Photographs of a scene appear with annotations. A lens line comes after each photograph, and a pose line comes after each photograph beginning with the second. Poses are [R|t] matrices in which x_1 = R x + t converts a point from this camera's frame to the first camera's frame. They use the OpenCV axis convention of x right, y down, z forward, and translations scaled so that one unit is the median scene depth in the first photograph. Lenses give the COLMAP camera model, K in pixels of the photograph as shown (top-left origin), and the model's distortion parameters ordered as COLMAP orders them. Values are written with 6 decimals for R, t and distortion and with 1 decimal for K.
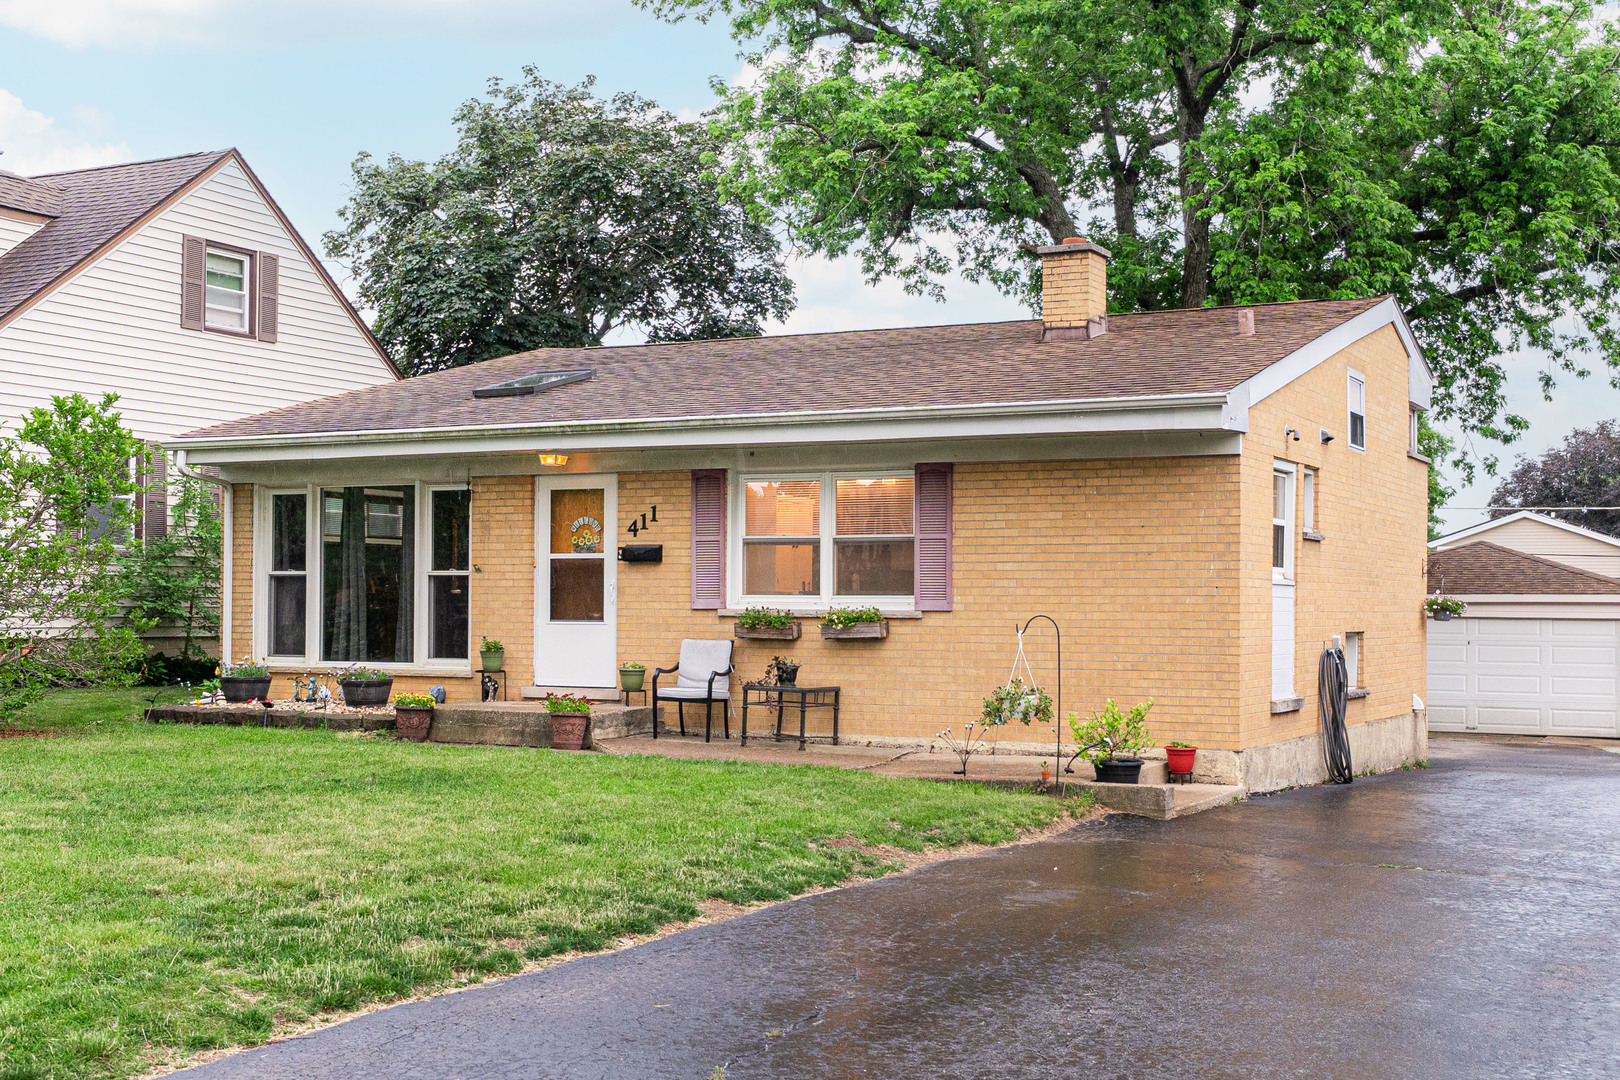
lens RADIAL K [[1239.0, 0, 810.0], [0, 1239.0, 540.0], [0, 0, 1]] dist [0.004541, 0.000954]
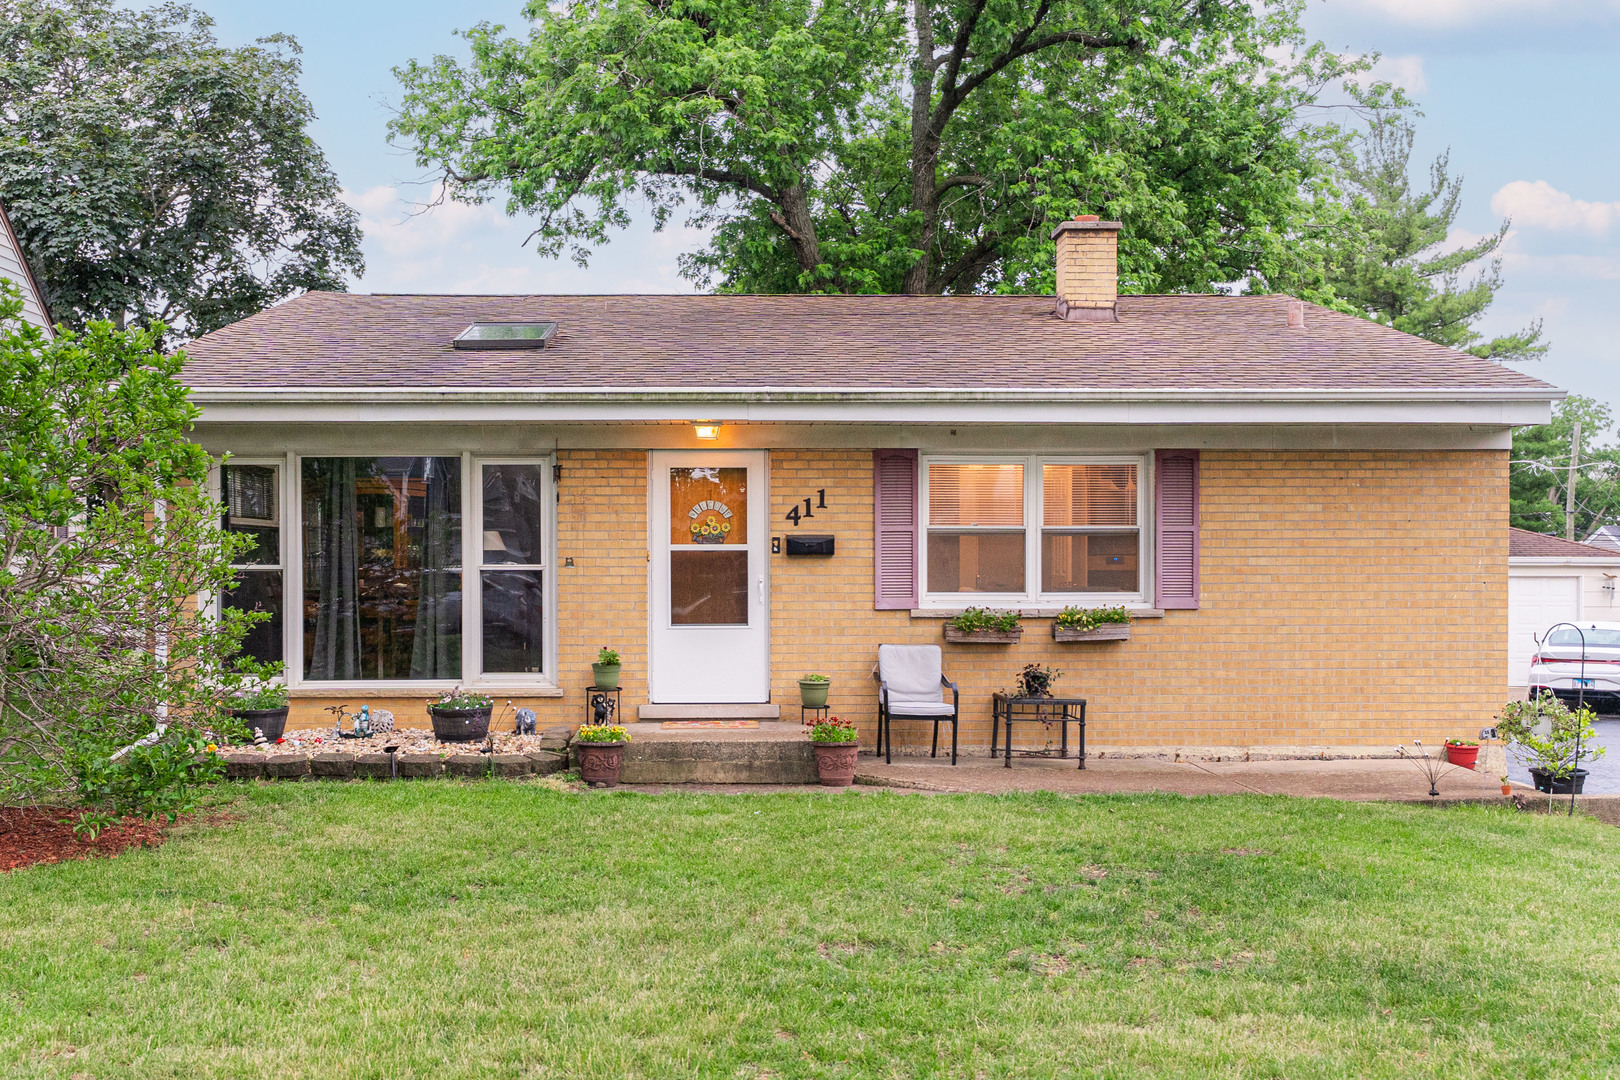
lens RADIAL K [[1239.0, 0, 810.0], [0, 1239.0, 540.0], [0, 0, 1]] dist [0.004541, 0.000954]
pose [[0.943772, -0.000565, 0.330598, -0.436696], [-0.007130, 0.999731, 0.022062, -0.012111], [-0.330521, -0.023178, 0.943514, 0.203855]]
